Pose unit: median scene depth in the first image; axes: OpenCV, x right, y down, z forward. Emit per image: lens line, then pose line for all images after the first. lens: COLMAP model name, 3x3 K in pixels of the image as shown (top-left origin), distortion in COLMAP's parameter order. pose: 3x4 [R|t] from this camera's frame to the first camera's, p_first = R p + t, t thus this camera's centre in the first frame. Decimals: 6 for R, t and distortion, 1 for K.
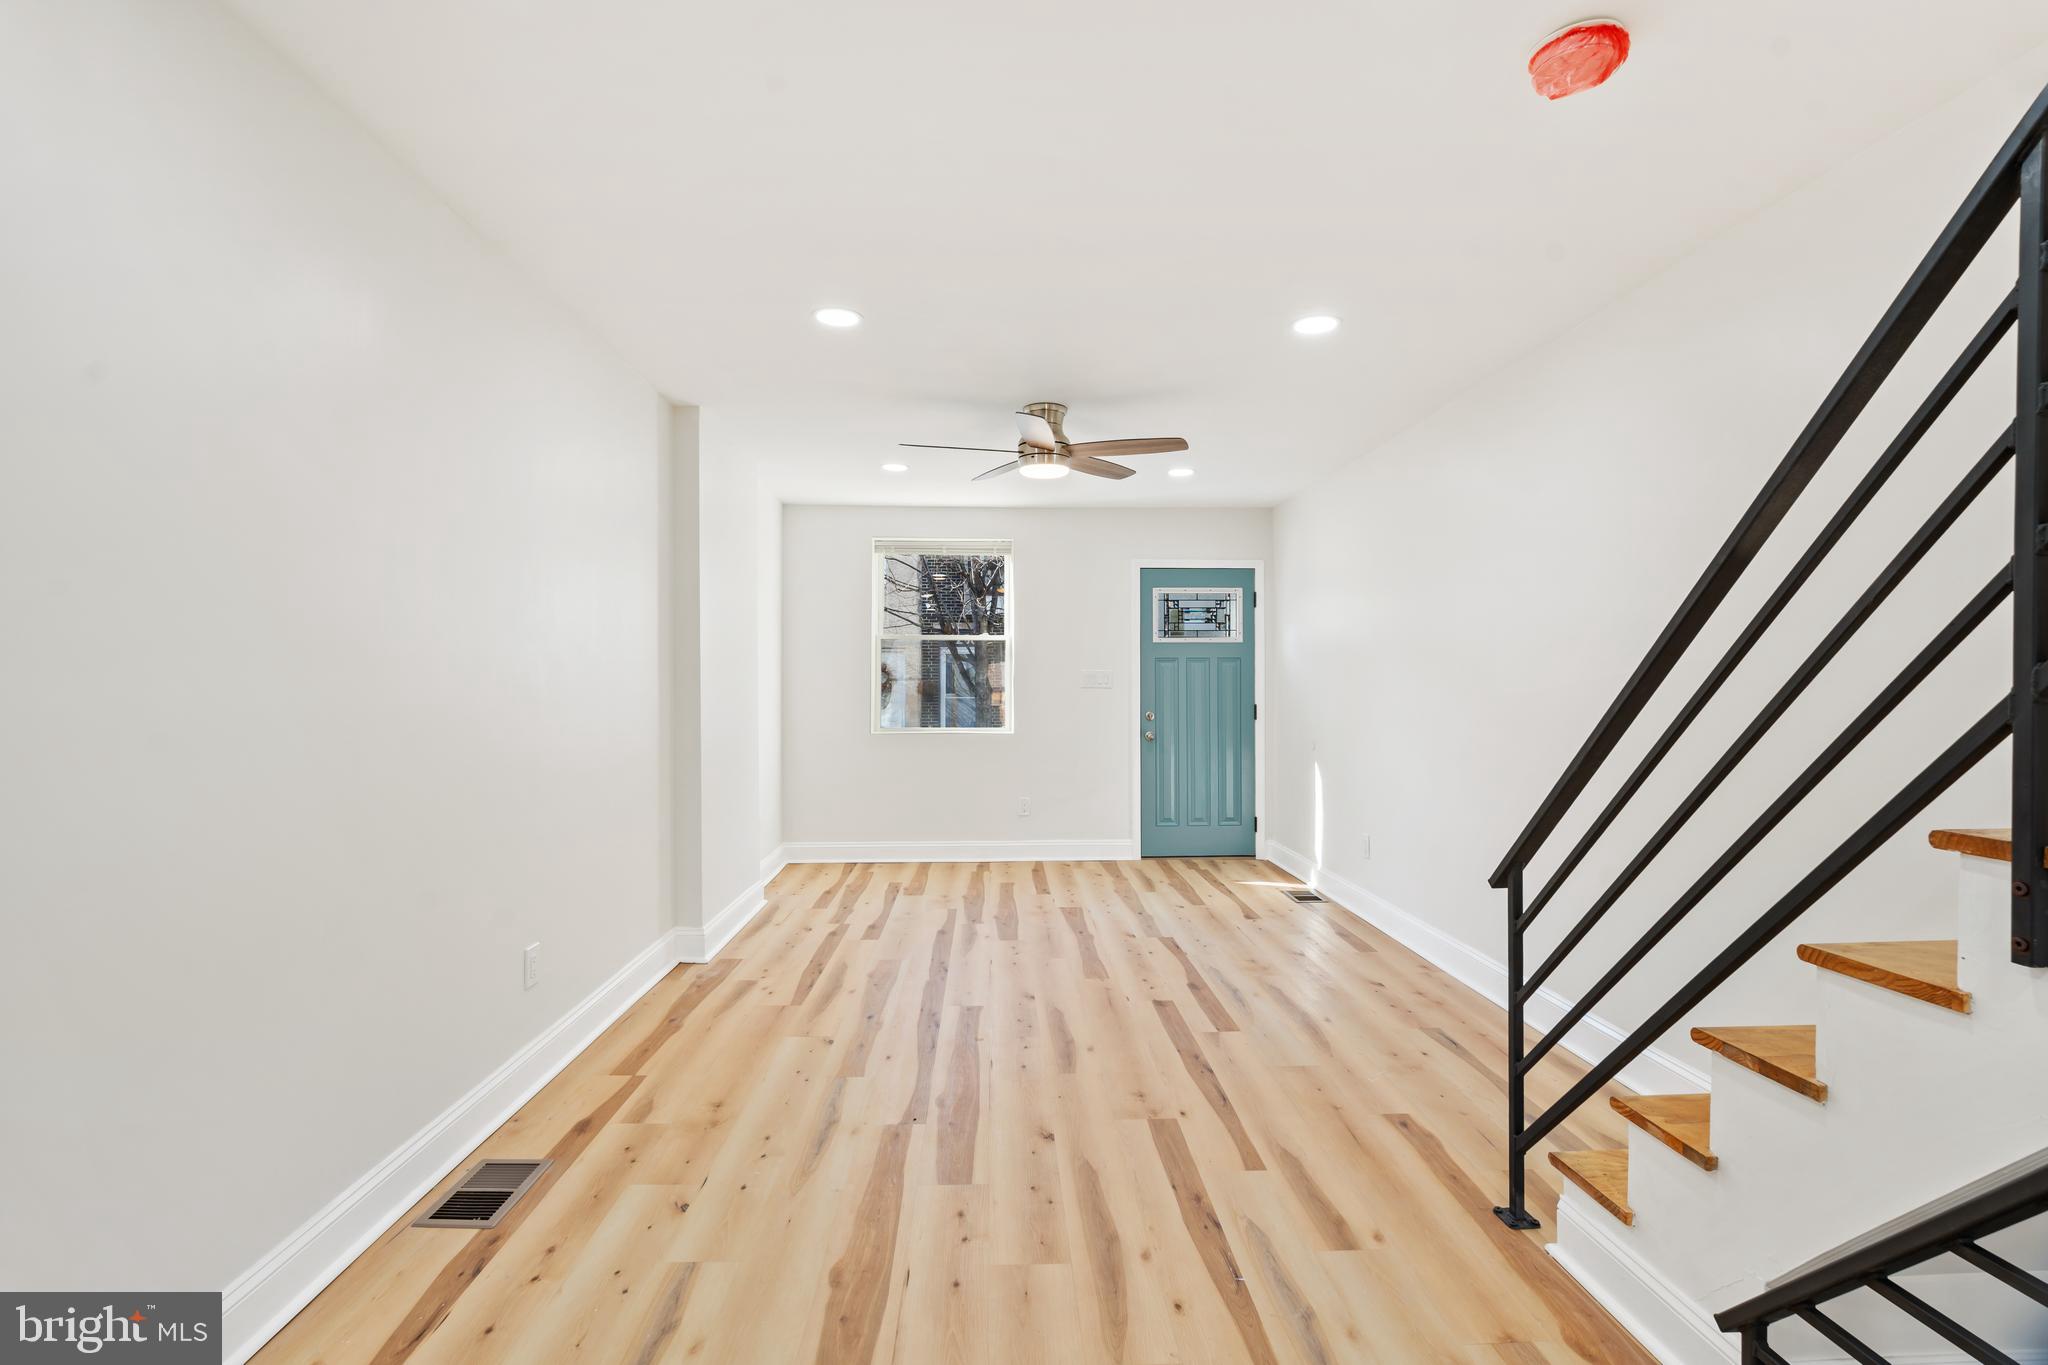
lens RADIAL K [[899.9, 0, 1005.4], [0, 899.9, 684.3], [0, 0, 1]] dist [-0.005760, 0.000958]
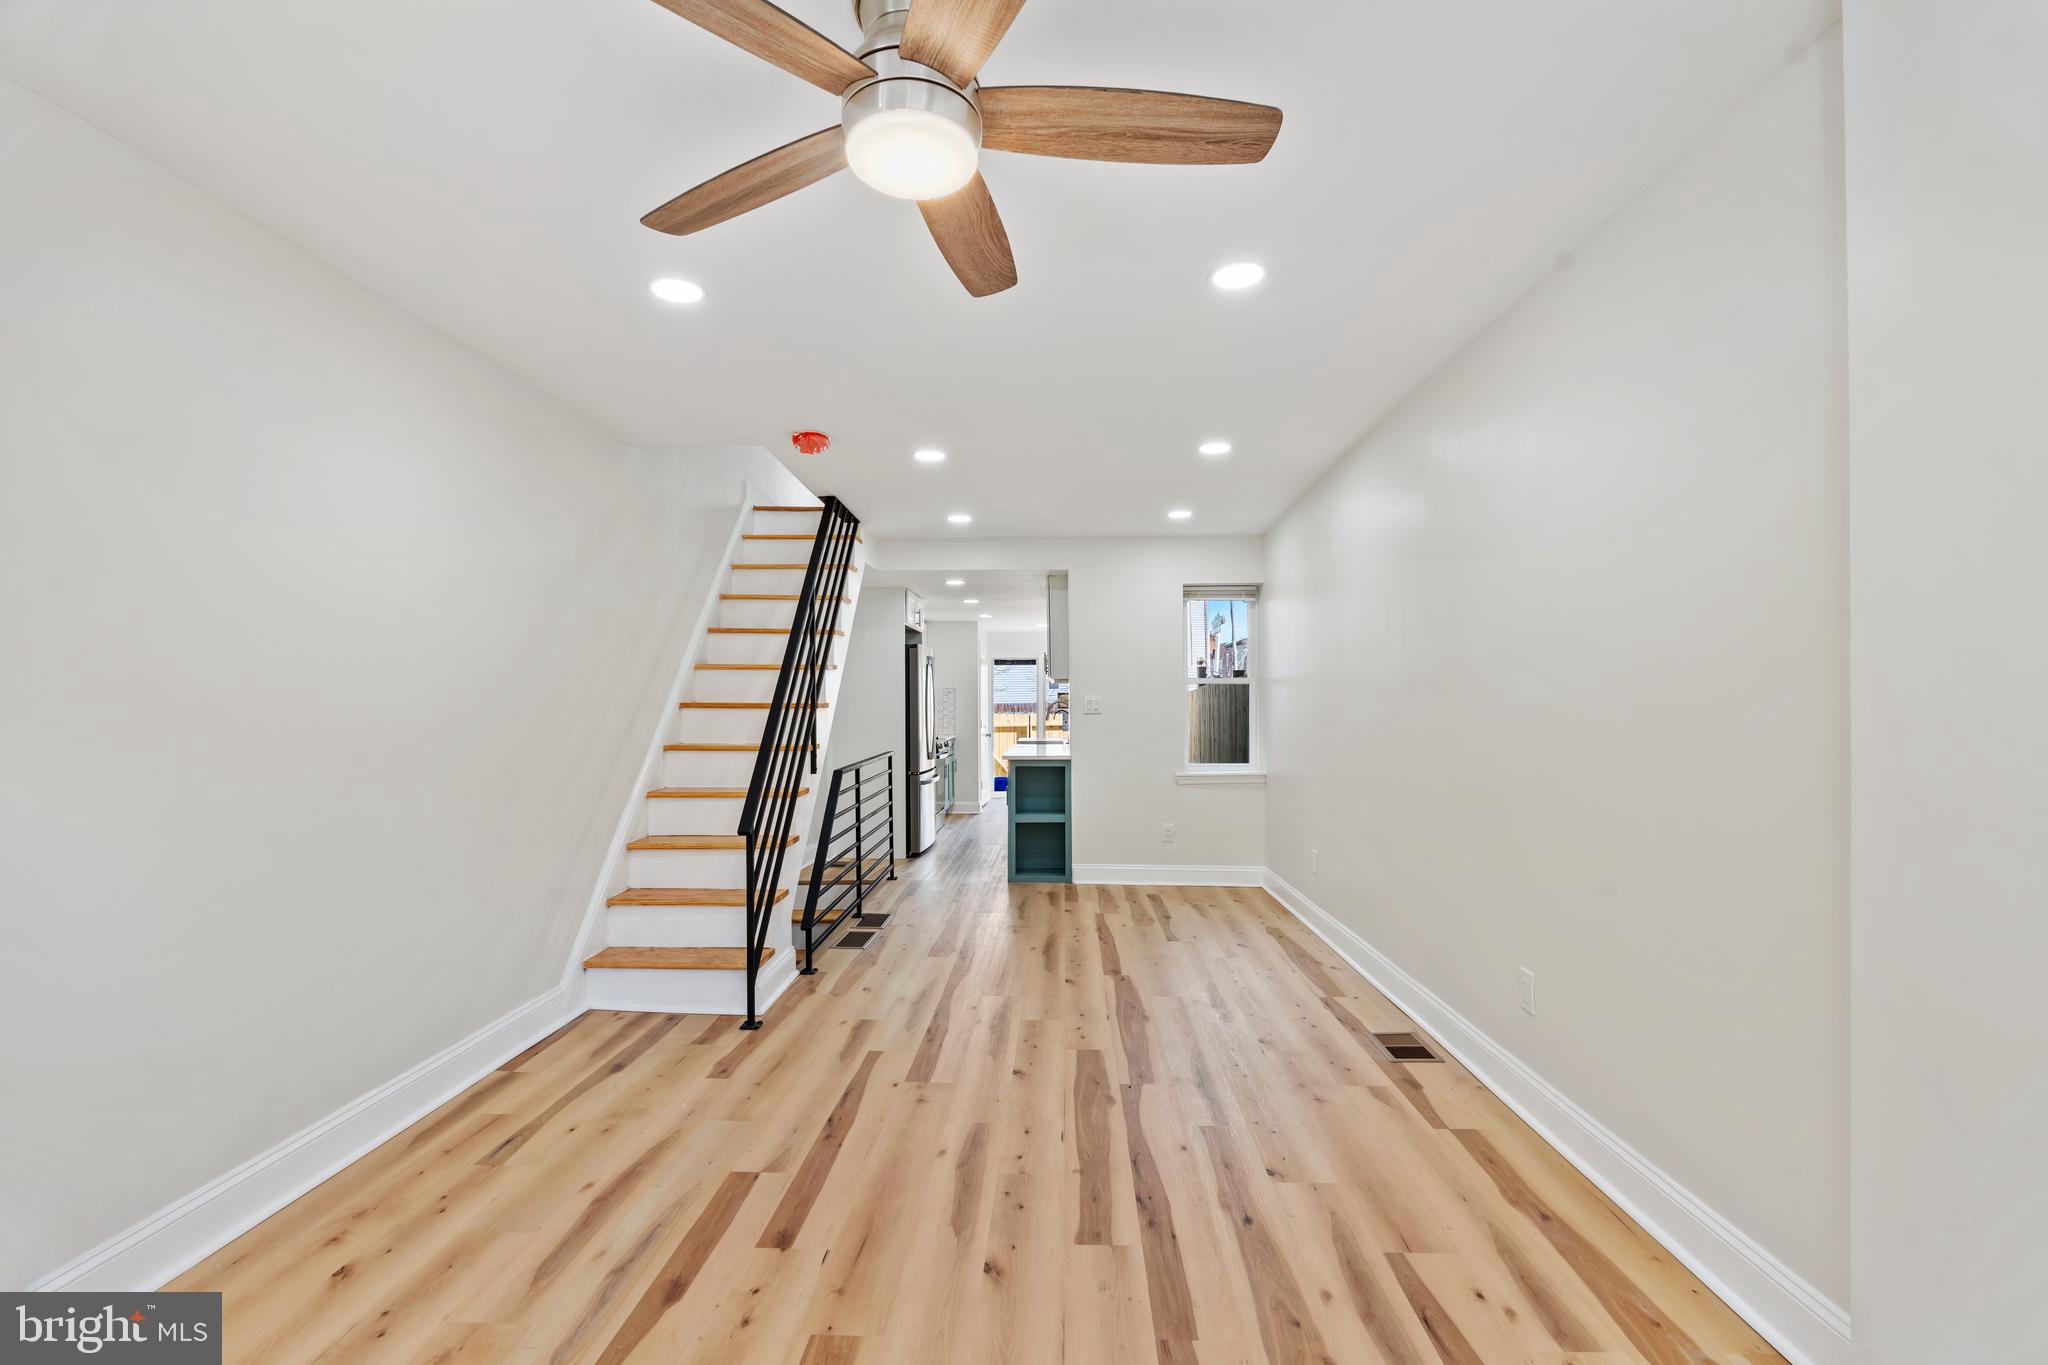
lens RADIAL K [[899.9, 0, 1022.1], [0, 899.9, 698.0], [0, 0, 1]] dist [-0.005760, 0.000958]
pose [[-0.997839, 0.006284, 0.065412, -0.033950], [0.006117, 0.999978, -0.002751, -0.008132], [-0.065428, -0.002345, -0.997855, 1.755046]]
